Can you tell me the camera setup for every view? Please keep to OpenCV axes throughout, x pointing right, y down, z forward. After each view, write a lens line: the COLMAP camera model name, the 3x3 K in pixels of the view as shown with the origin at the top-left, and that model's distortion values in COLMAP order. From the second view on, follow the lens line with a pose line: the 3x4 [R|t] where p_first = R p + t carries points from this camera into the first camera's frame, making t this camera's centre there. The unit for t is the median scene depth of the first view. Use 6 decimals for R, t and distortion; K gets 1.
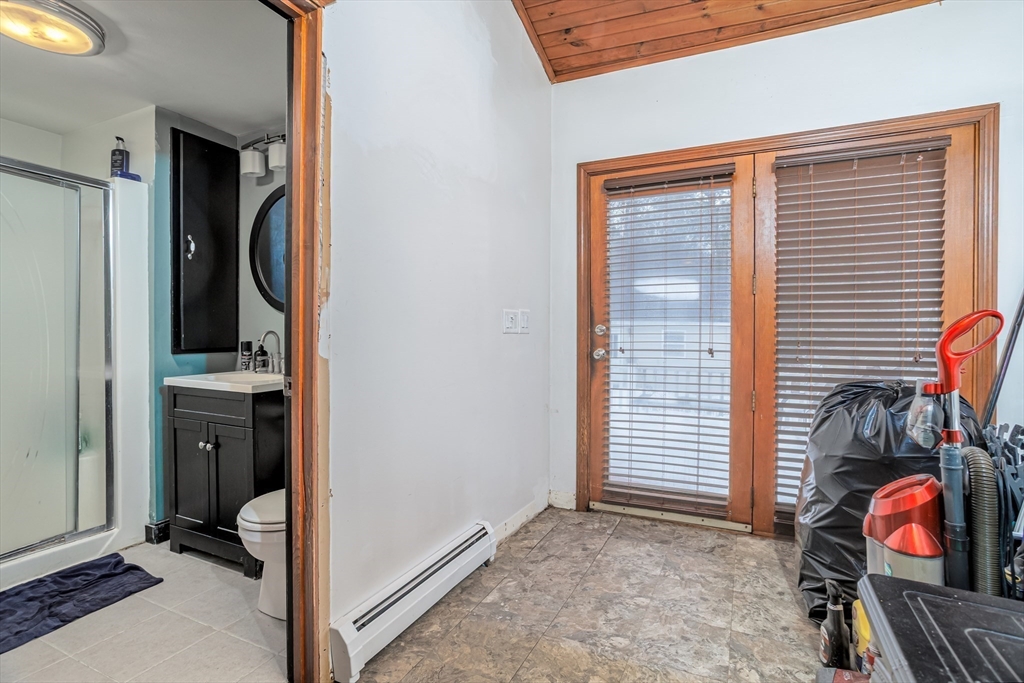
lens RADIAL K [[496.0, 0, 514.4], [0, 496.0, 335.4], [0, 0, 1]] dist [-0.057760, 0.032958]
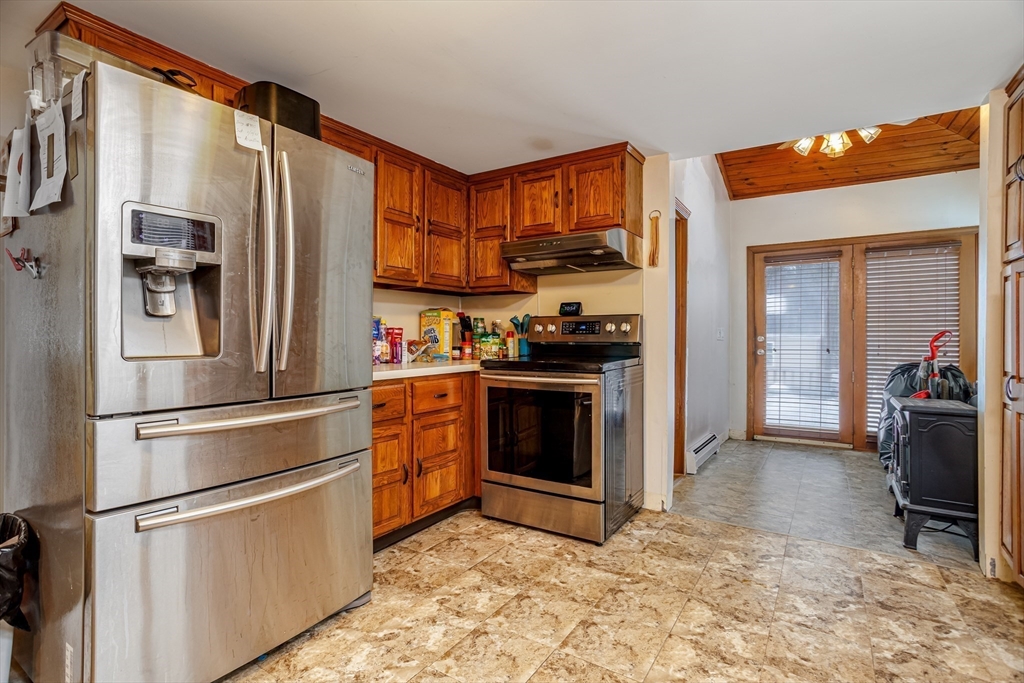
lens RADIAL K [[496.0, 0, 514.4], [0, 496.0, 335.4], [0, 0, 1]] dist [-0.057760, 0.032958]
pose [[0.991761, 0.006101, -0.127956, -0.515141], [-0.009229, 0.999673, -0.023865, 0.028727], [0.127768, 0.024849, 0.991493, -0.932019]]
